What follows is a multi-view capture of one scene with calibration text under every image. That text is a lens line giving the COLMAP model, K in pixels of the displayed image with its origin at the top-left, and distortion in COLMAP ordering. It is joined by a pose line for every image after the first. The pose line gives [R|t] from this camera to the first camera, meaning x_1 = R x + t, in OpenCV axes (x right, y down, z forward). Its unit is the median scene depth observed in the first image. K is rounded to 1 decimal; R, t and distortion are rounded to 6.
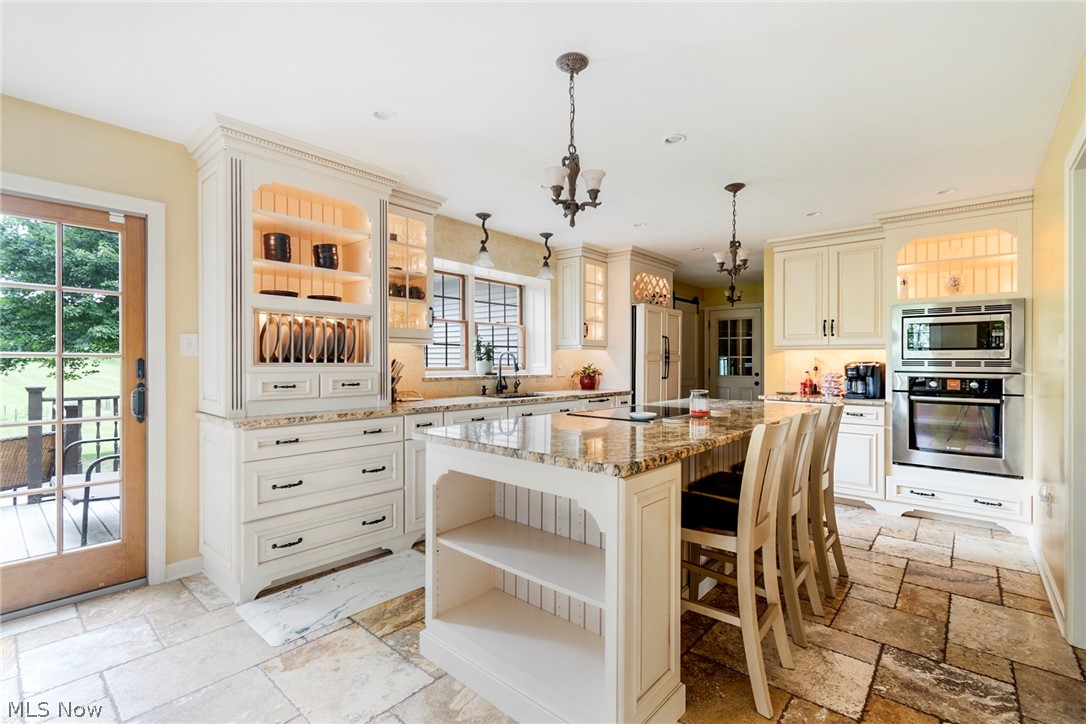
lens RADIAL K [[489.7, 0, 546.9], [0, 489.7, 362.5], [0, 0, 1]] dist [0.004925, -0.001060]
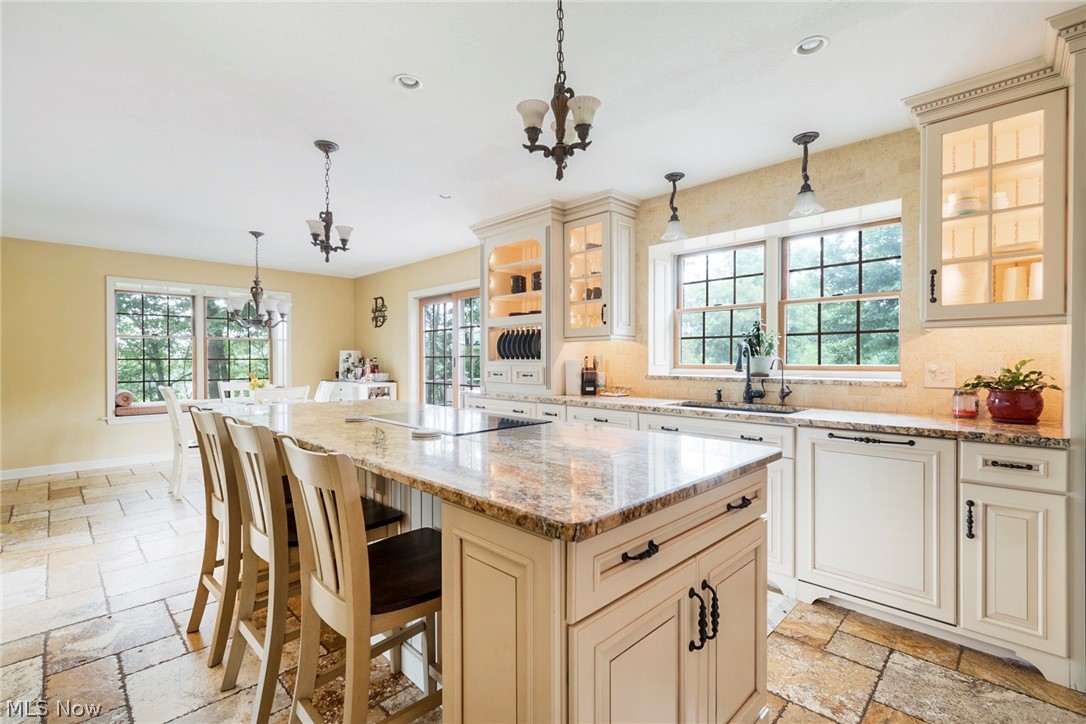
lens RADIAL K [[489.7, 0, 546.9], [0, 489.7, 362.5], [0, 0, 1]] dist [0.004925, -0.001060]
pose [[-0.068415, 0.001799, -0.997655, 0.792333], [-0.000725, 0.999998, 0.001853, 0.005480], [0.997657, 0.000850, -0.068414, 0.982068]]
